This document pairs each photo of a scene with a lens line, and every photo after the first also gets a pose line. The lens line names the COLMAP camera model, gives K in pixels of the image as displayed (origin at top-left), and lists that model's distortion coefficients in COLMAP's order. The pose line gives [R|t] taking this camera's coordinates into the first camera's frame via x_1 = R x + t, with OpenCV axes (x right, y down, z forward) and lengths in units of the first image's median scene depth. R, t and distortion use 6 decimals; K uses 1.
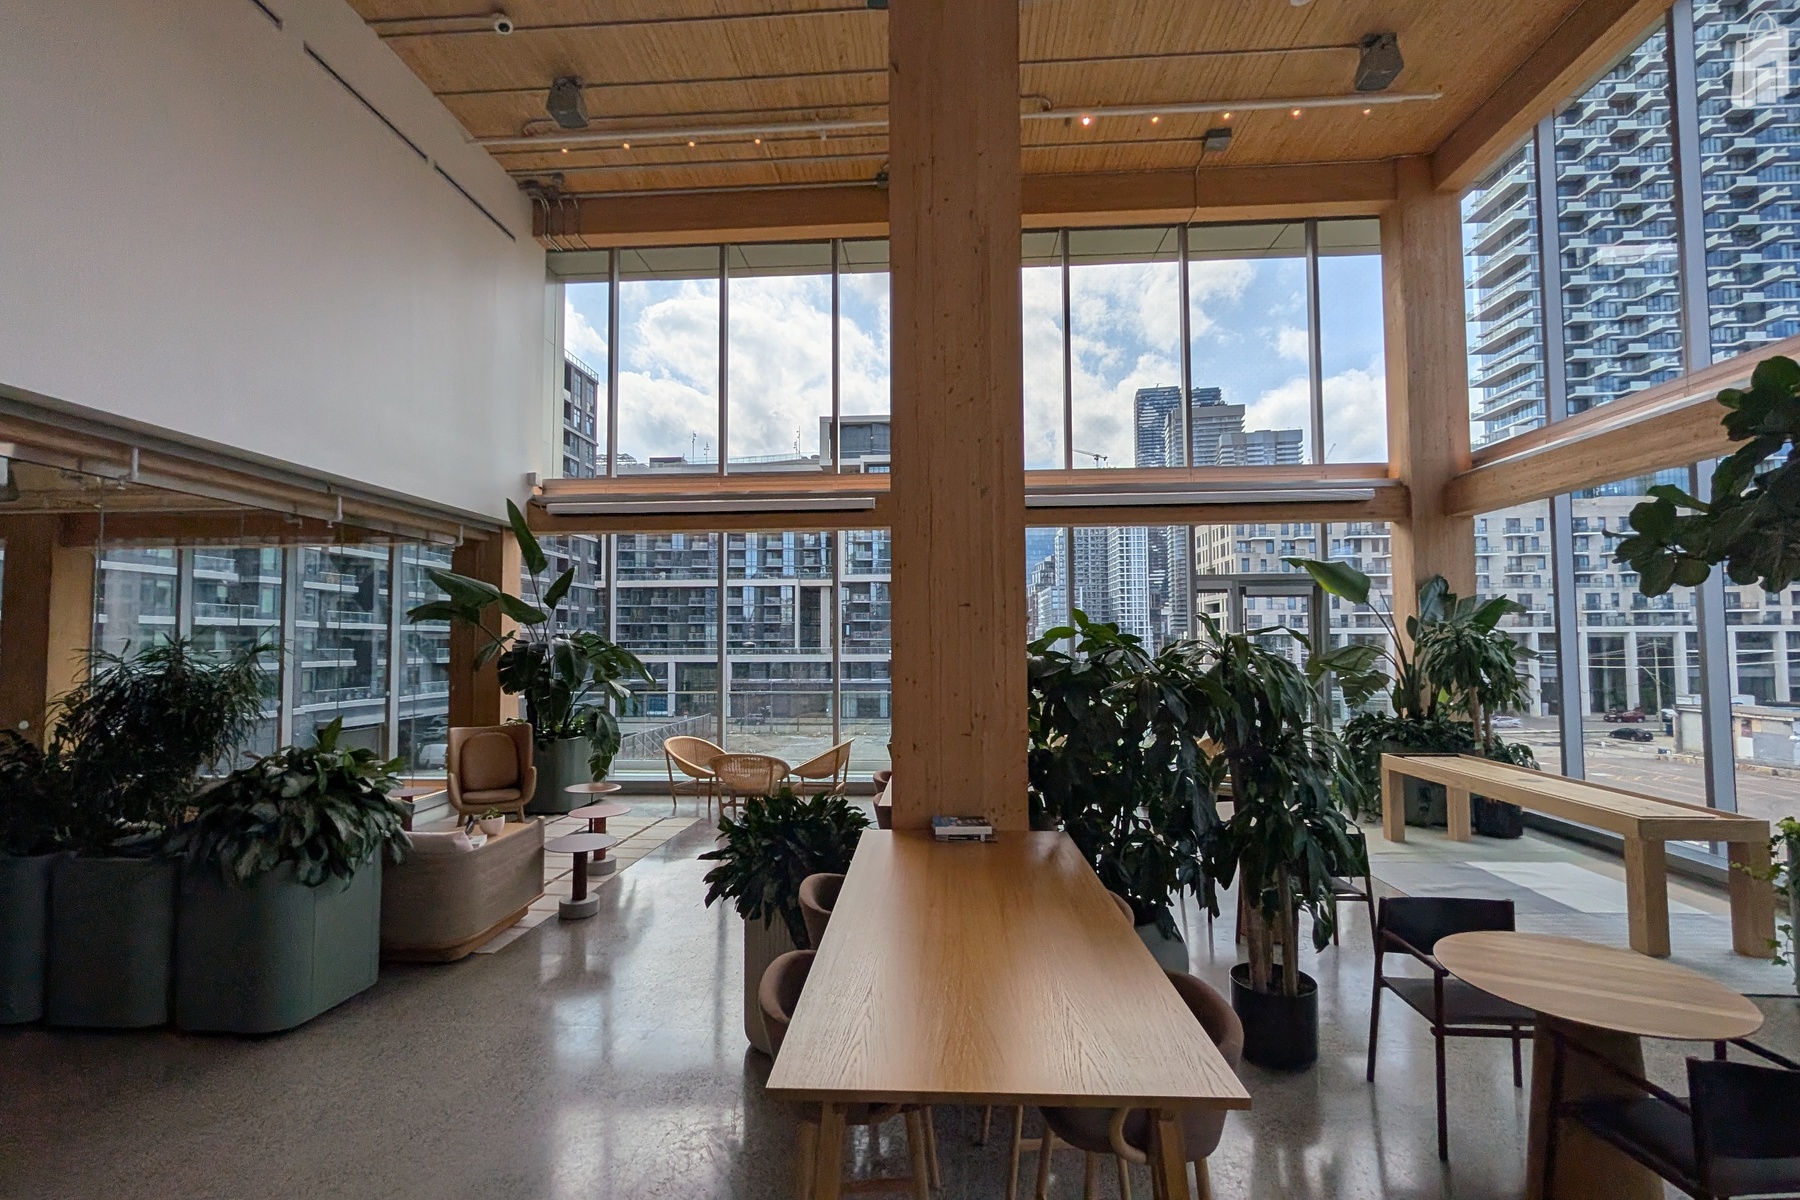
lens RADIAL K [[774.0, 0, 901.3], [0, 774.0, 609.5], [0, 0, 1]] dist [-0.001273, 0.000650]
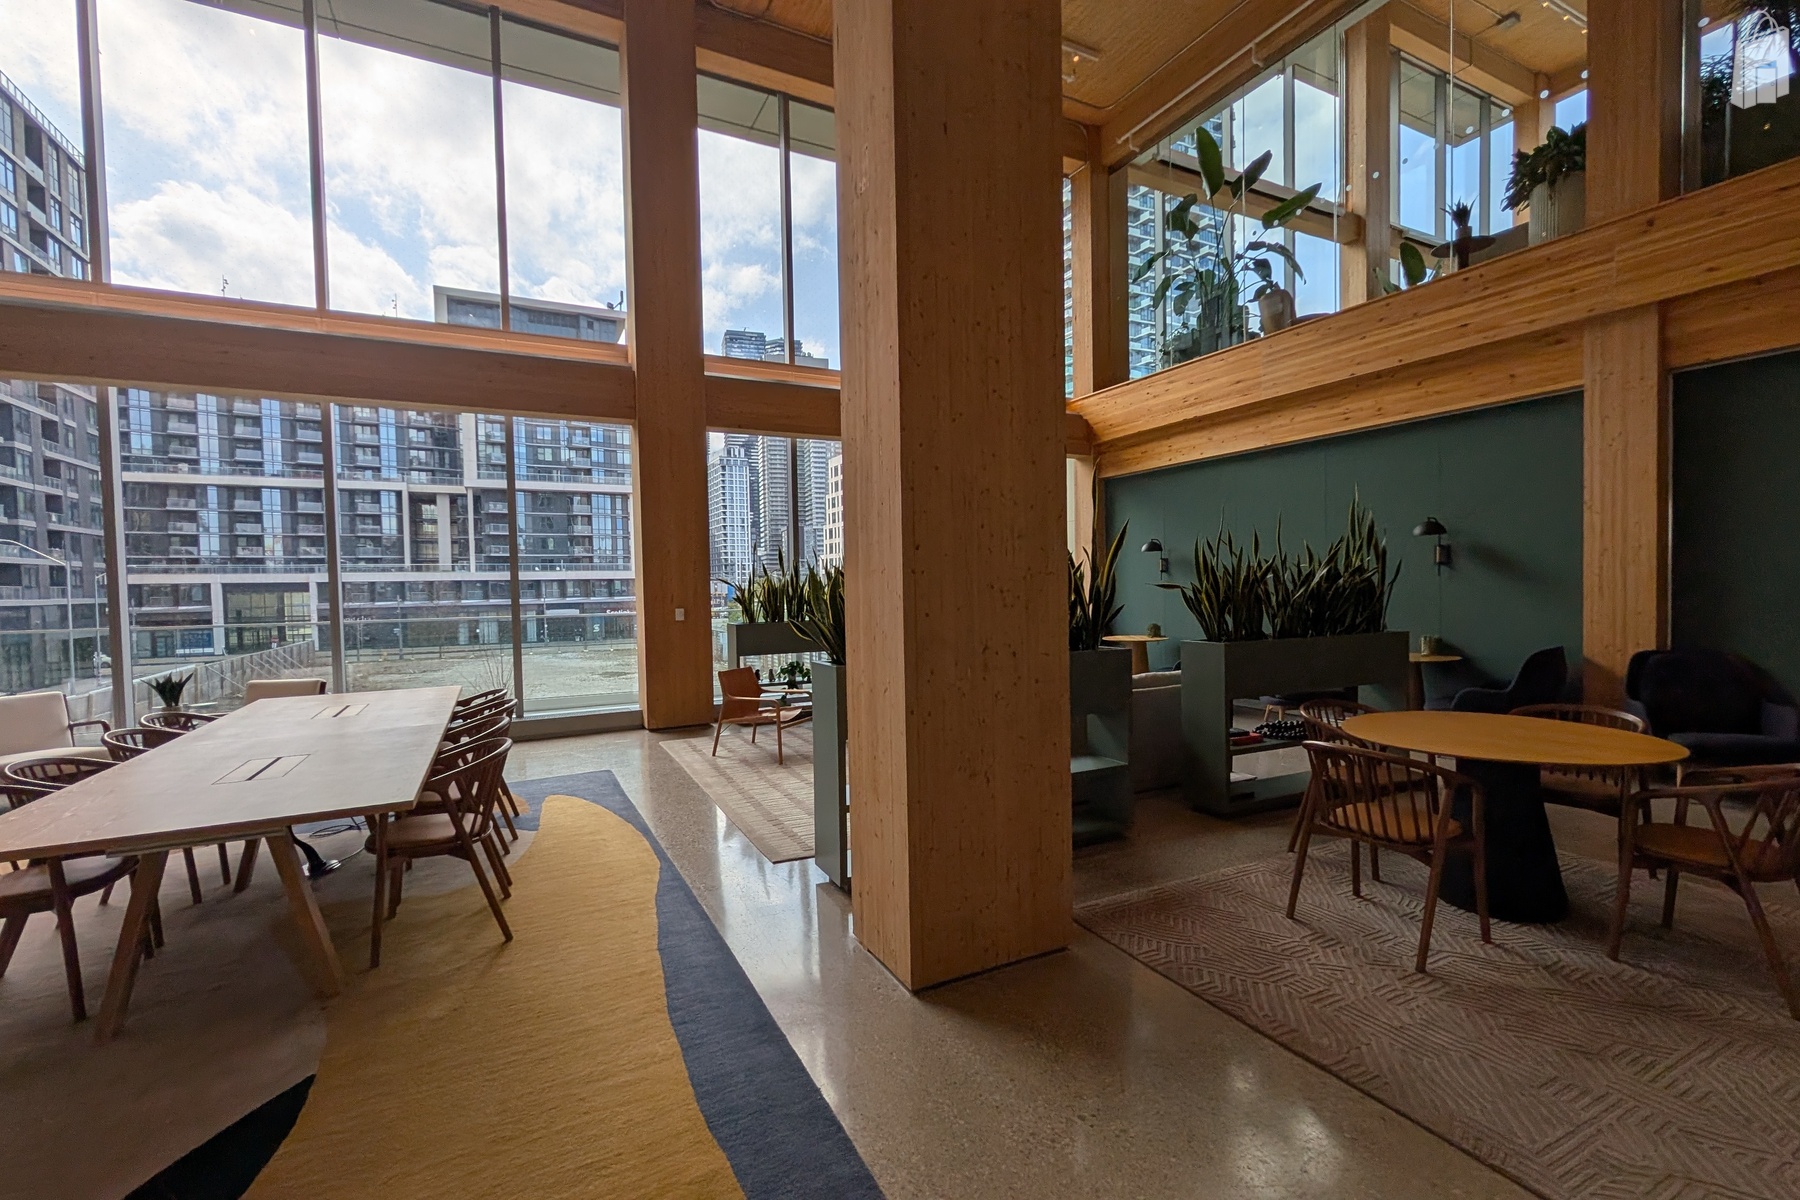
lens RADIAL K [[774.0, 0, 901.3], [0, 774.0, 609.5], [0, 0, 1]] dist [-0.001273, 0.000650]
pose [[0.859081, -0.026498, 0.511153, -0.108445], [-0.009264, 0.997690, 0.067290, 0.036540], [-0.511756, -0.062543, 0.856852, 0.014011]]
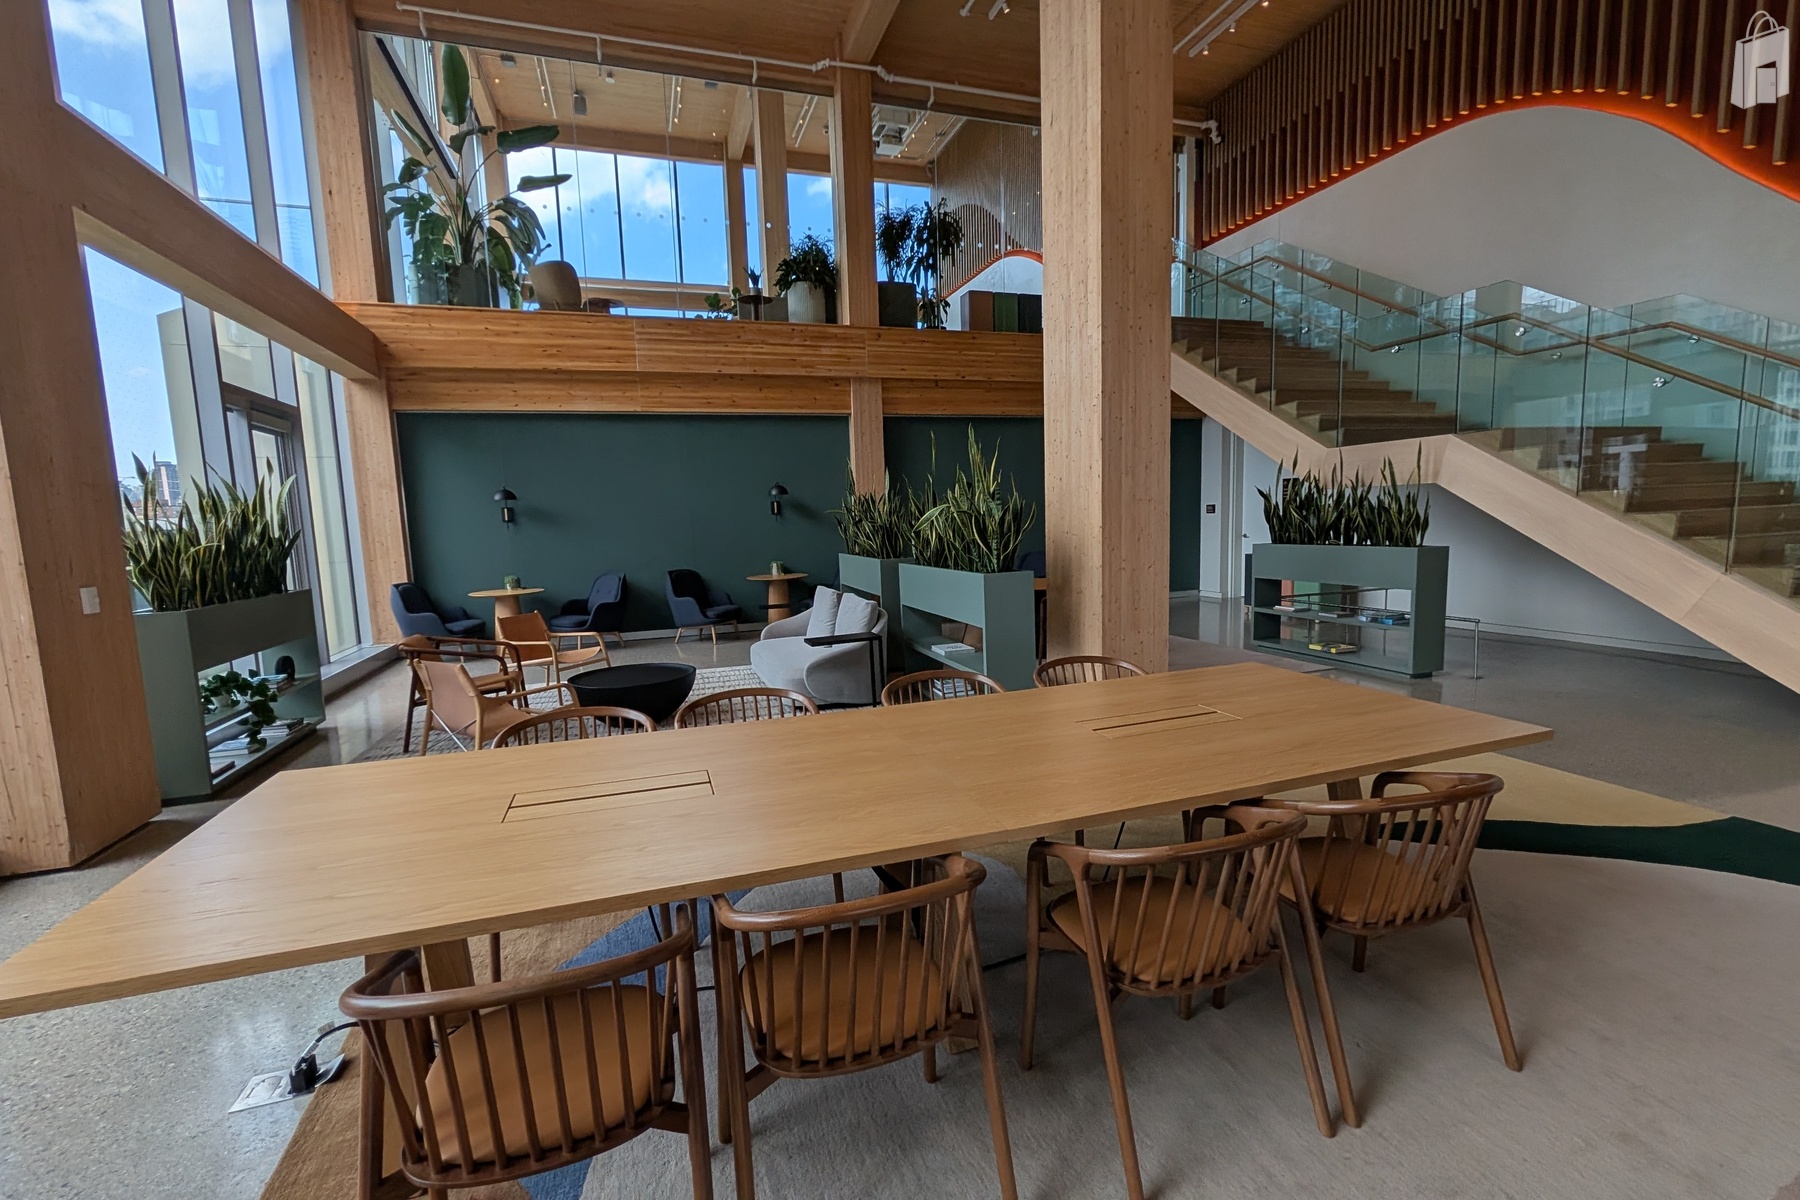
lens RADIAL K [[774.0, 0, 901.3], [0, 774.0, 609.5], [0, 0, 1]] dist [-0.001273, 0.000650]
pose [[-0.377717, -0.092471, 0.921292, -0.130274], [-0.004651, 0.995178, 0.097980, 0.038732], [-0.925909, 0.032724, -0.376326, 0.061247]]
